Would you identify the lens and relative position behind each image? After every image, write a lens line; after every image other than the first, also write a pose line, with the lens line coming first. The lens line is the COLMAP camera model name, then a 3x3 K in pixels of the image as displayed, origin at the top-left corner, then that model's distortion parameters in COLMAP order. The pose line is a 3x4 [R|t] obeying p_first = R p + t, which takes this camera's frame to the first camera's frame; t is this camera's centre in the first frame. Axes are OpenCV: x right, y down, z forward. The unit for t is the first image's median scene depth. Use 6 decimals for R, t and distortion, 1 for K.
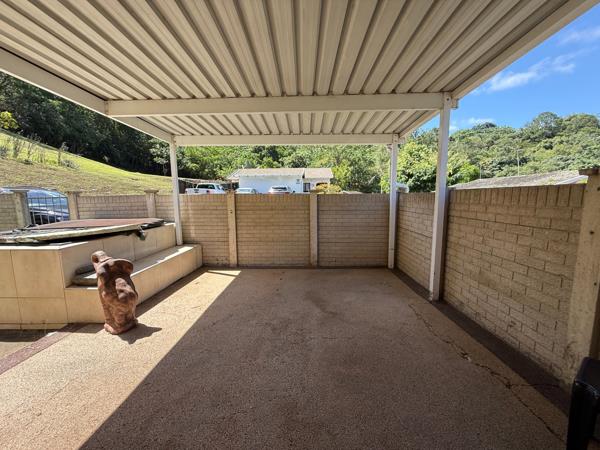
lens RADIAL K [[239.9, 0, 298.4], [0, 239.9, 224.0], [0, 0, 1]] dist [0.002833, 0.000342]
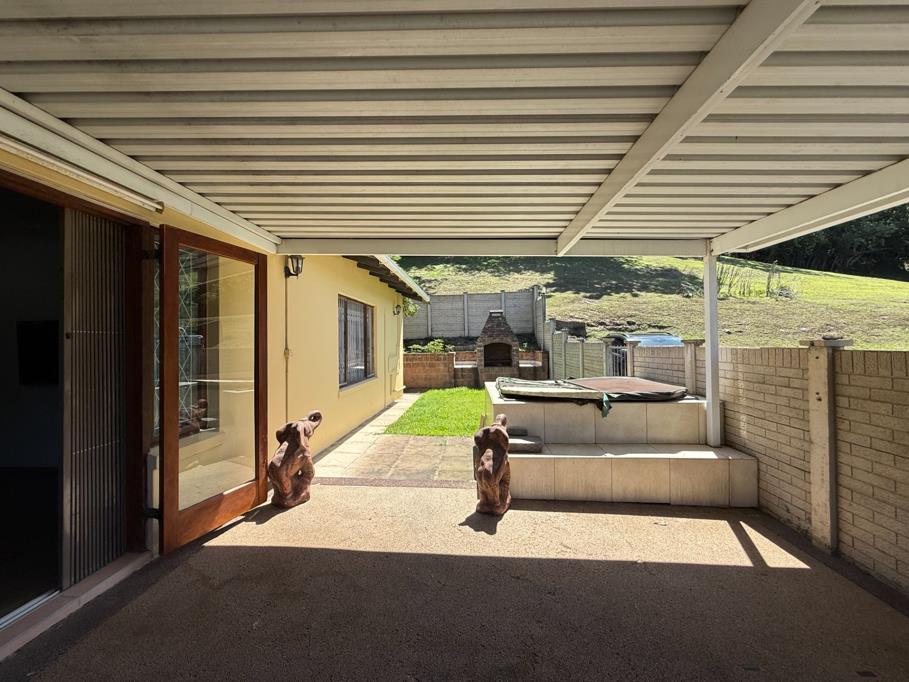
lens RADIAL K [[363.4, 0, 452.1], [0, 363.4, 339.6], [0, 0, 1]] dist [0.002833, 0.000342]
pose [[-0.013256, 0.000572, -0.999912, 0.309874], [-0.105784, 0.994387, 0.001972, -0.085076], [0.994301, 0.105801, -0.013121, 0.453460]]
